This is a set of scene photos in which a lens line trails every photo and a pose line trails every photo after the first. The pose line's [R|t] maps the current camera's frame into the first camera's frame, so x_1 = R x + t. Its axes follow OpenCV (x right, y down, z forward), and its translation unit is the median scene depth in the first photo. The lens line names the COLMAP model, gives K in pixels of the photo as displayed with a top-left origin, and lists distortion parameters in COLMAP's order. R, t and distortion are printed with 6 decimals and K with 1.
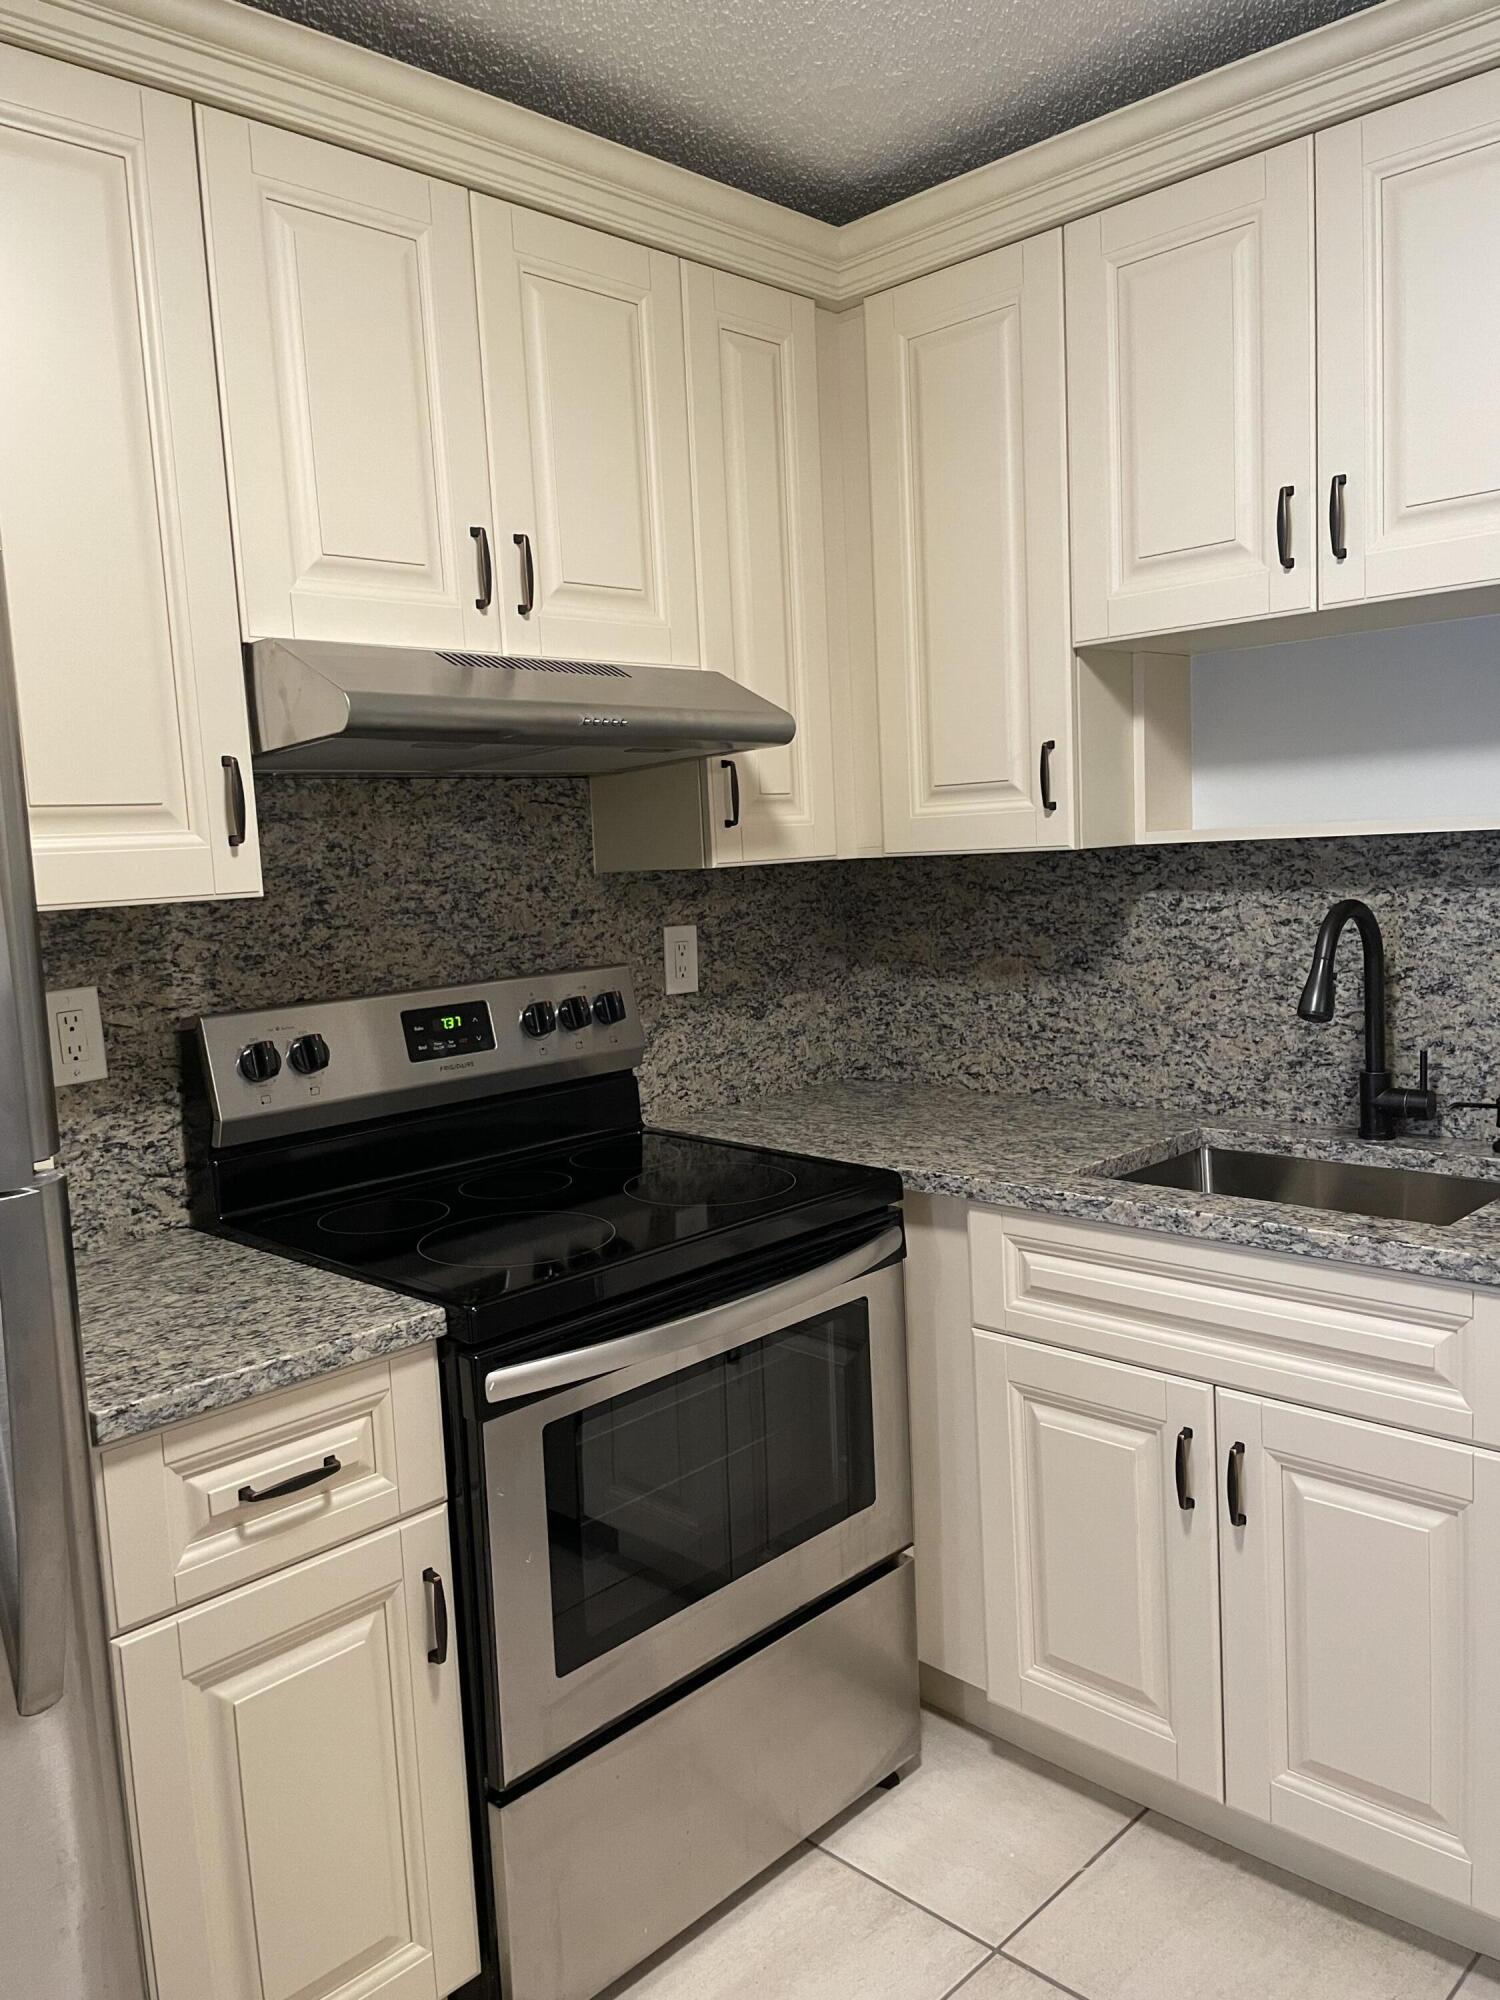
lens RADIAL K [[1515.7, 0, 756.5], [0, 1515.7, 1007.1], [0, 0, 1]] dist [0.099428, -0.137828]
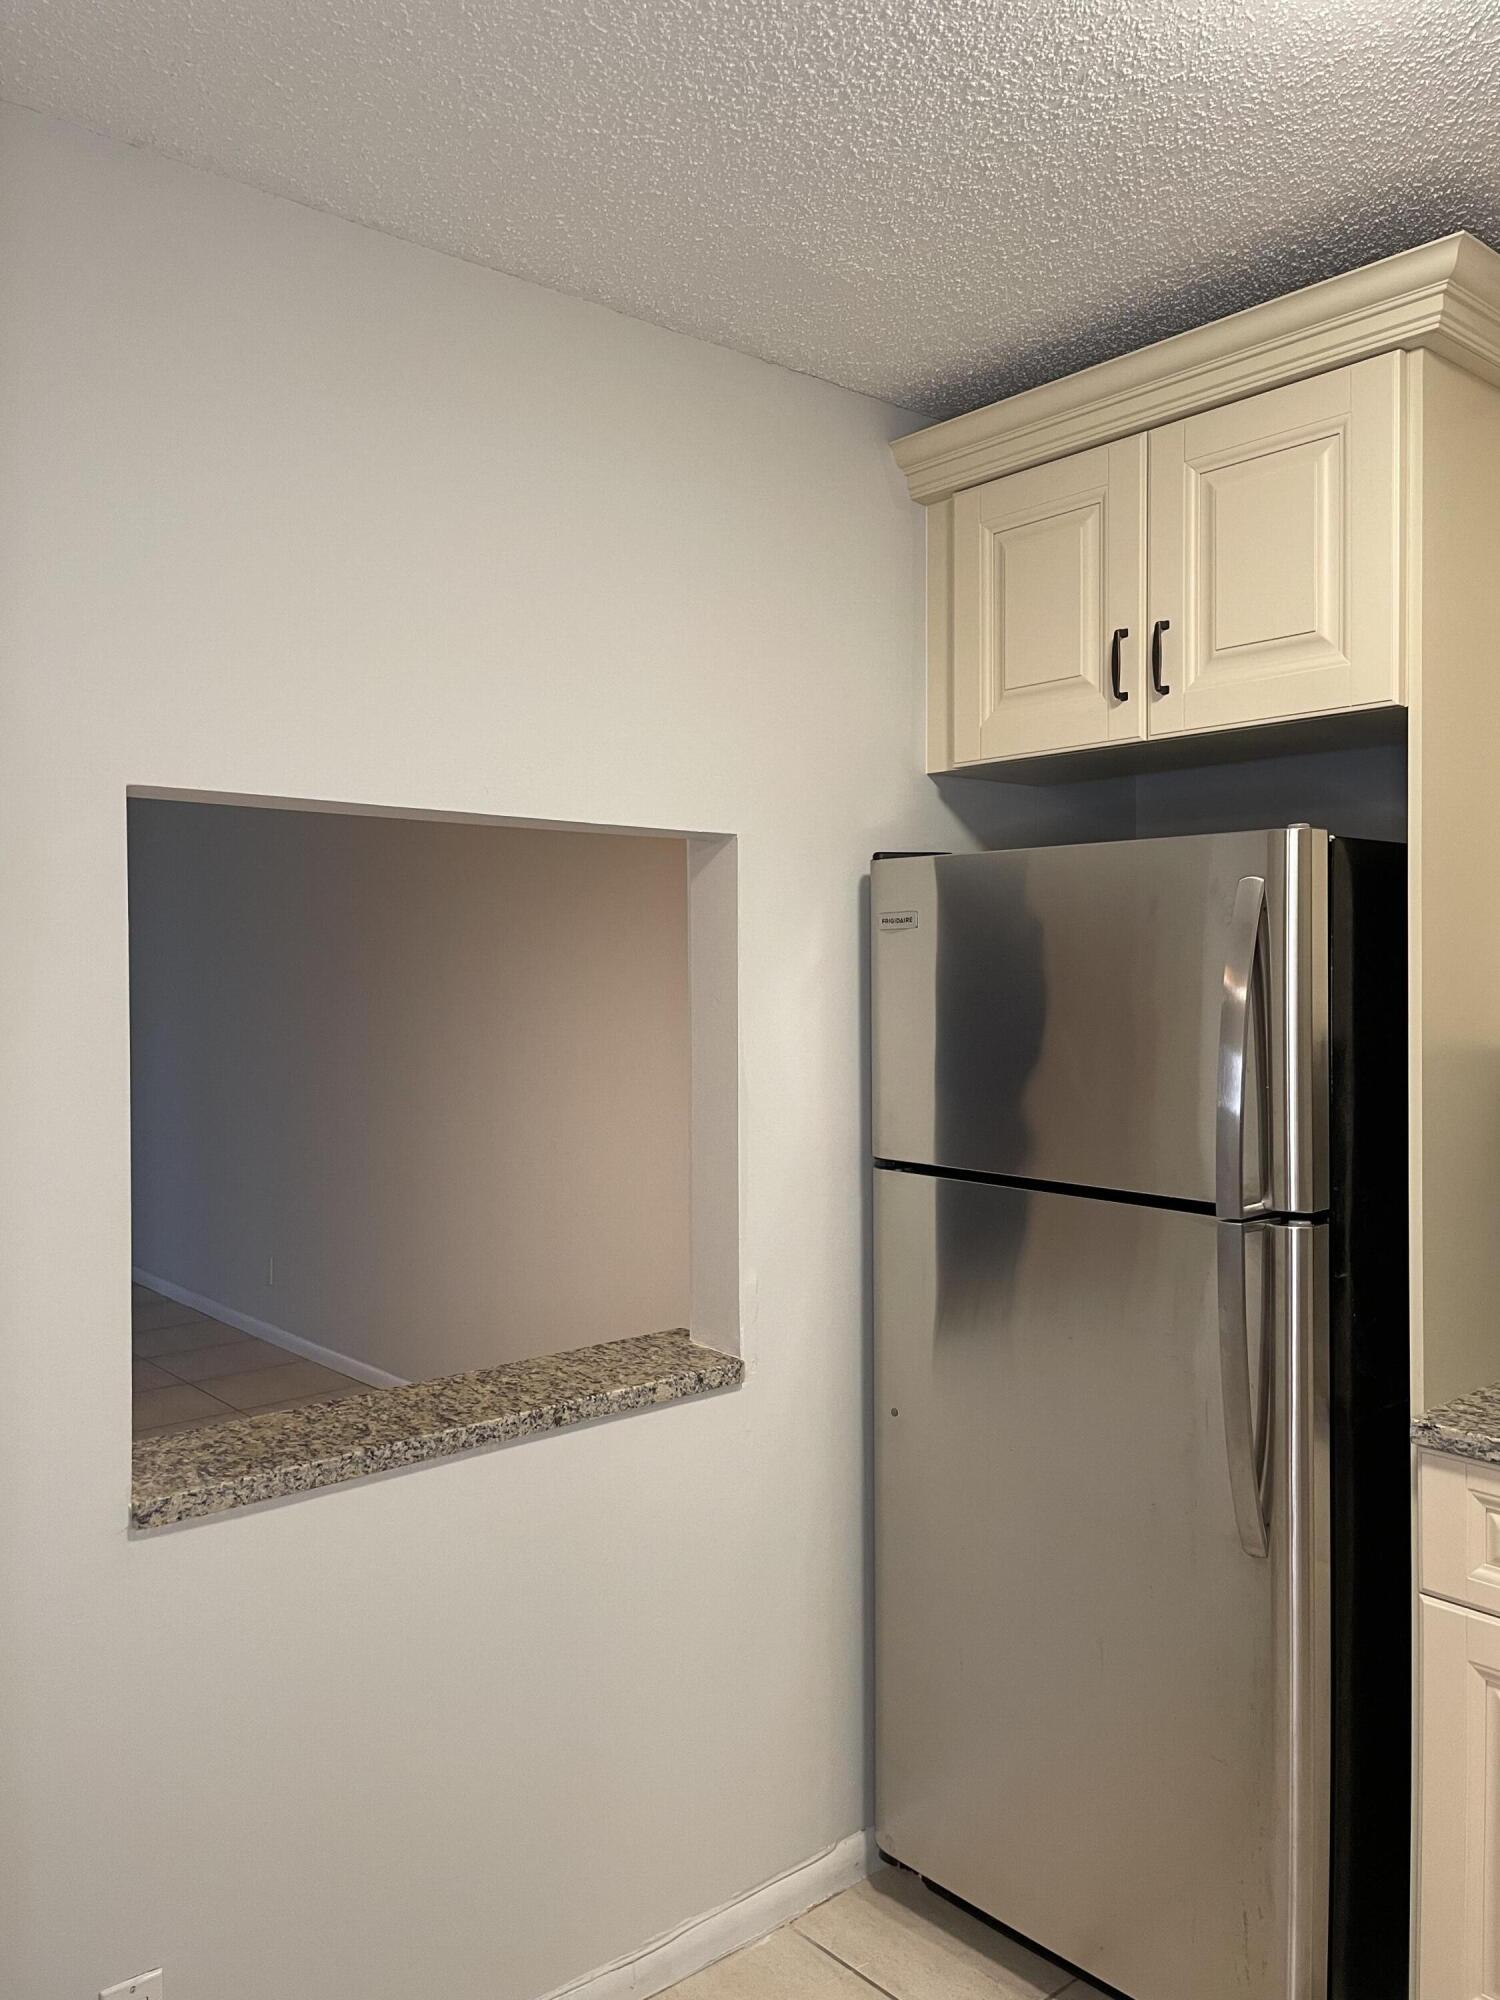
lens RADIAL K [[1513.6, 0, 749.6], [0, 1513.6, 978.7], [0, 0, 1]] dist [0.080981, -0.103591]
pose [[-0.085574, 0.058613, -0.994606, 0.592923], [-0.099880, 0.992735, 0.067096, -0.098469], [0.991313, 0.105083, -0.079098, 0.294619]]
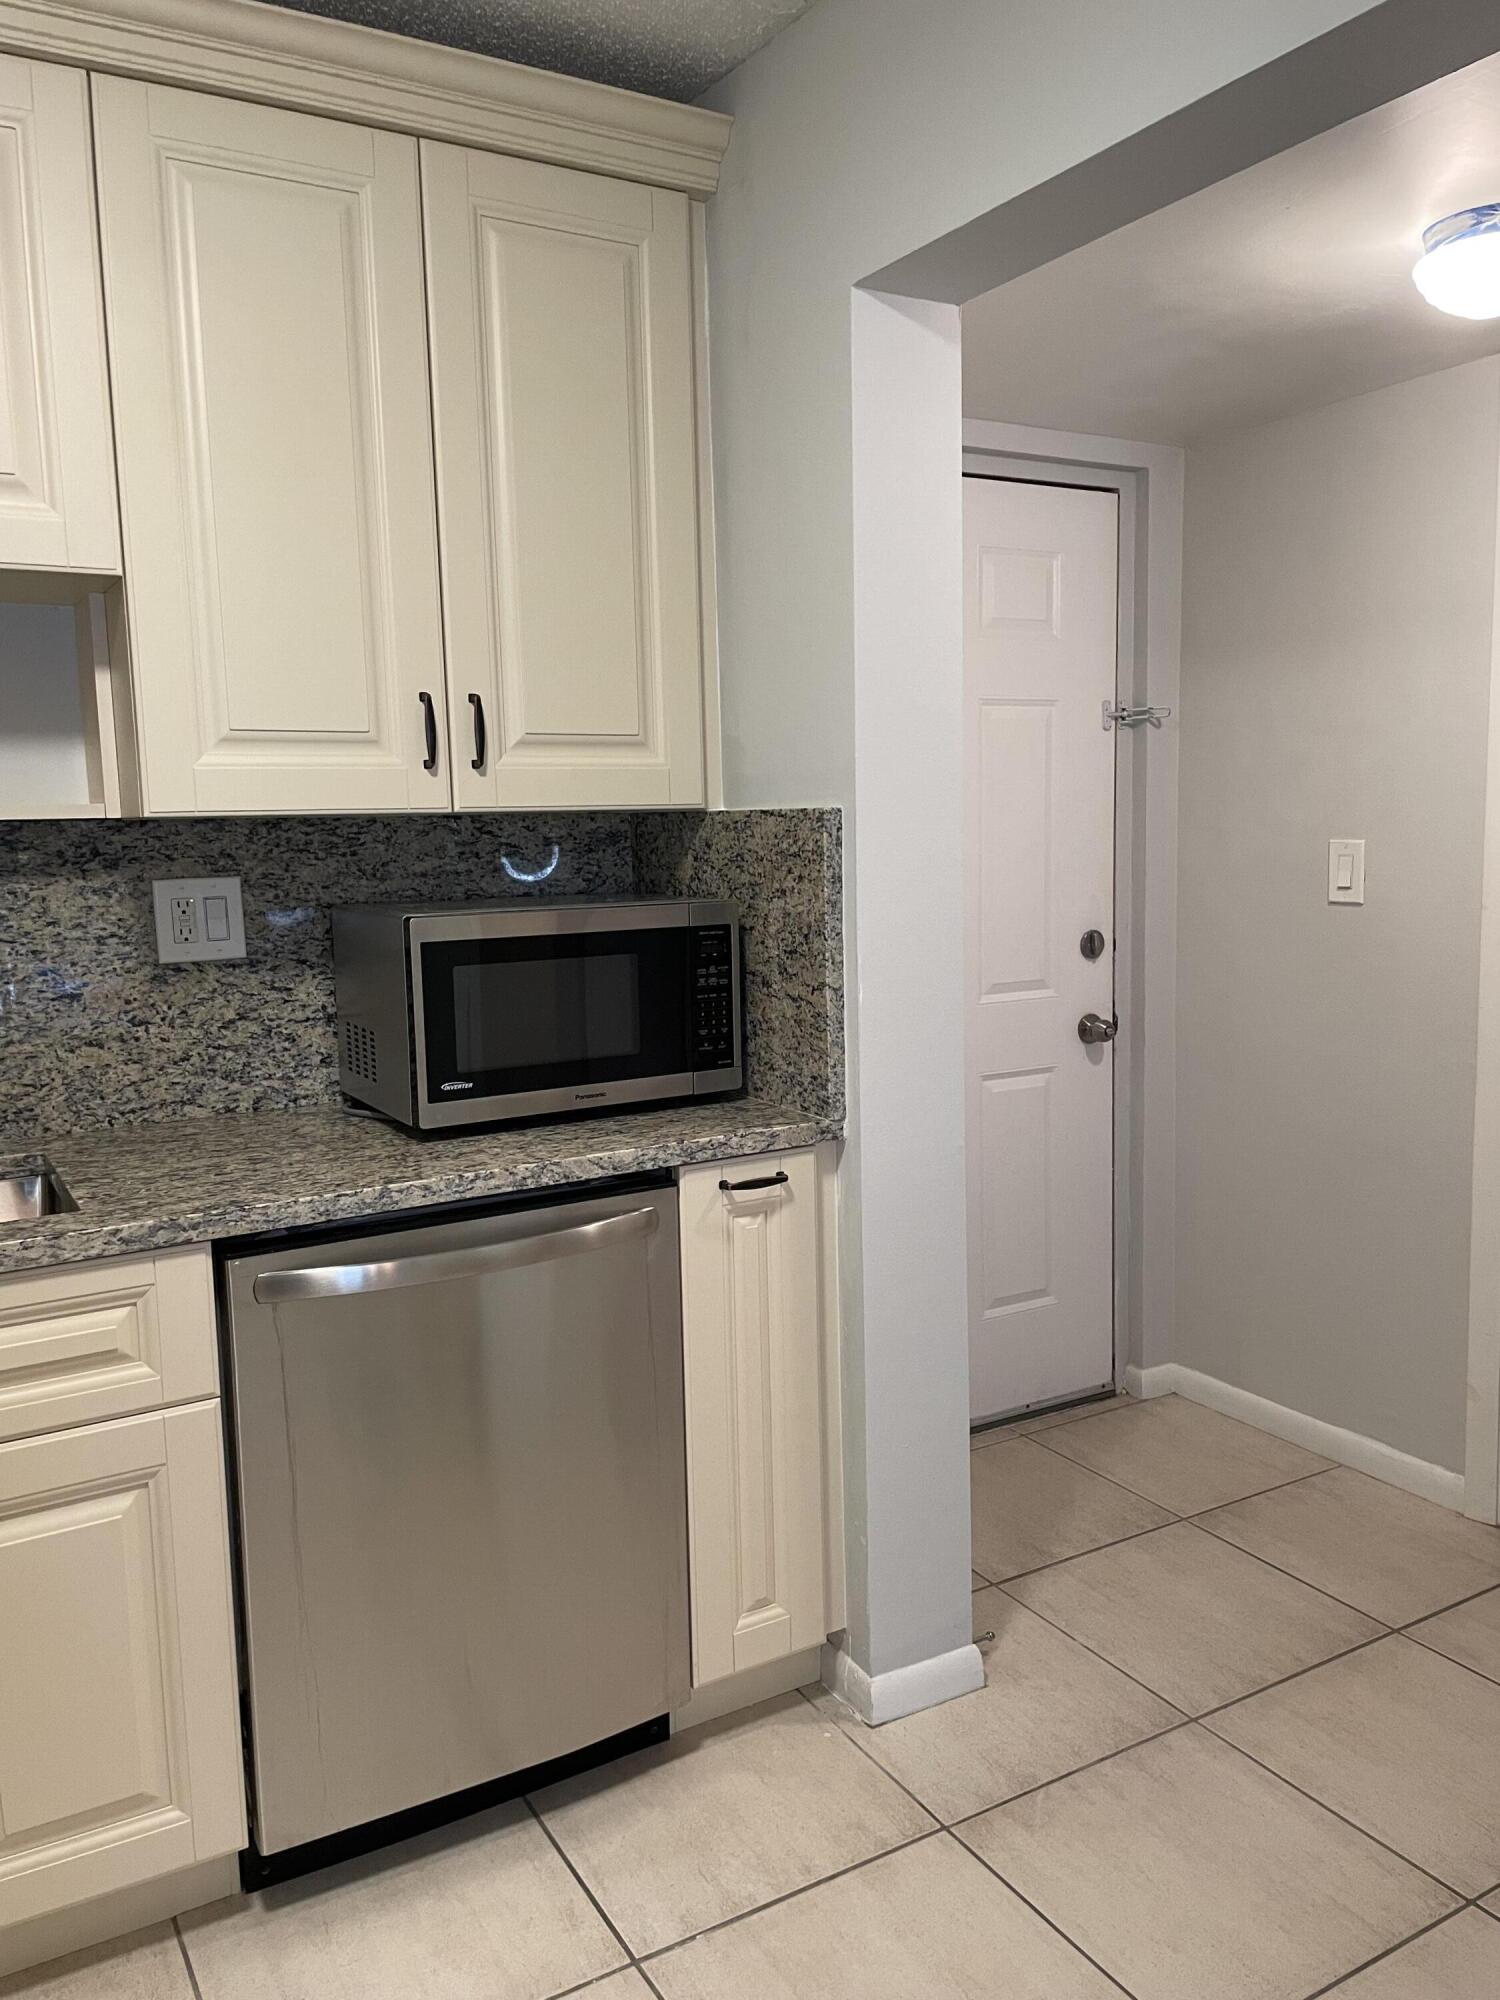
lens RADIAL K [[1515.1, 0, 755.4], [0, 1515.1, 993.6], [0, 0, 1]] dist [0.101259, -0.137078]
pose [[0.261780, -0.070199, 0.962571, -0.298060], [0.116146, 0.992394, 0.040787, 0.010879], [-0.958114, 0.101121, 0.267942, 0.239719]]
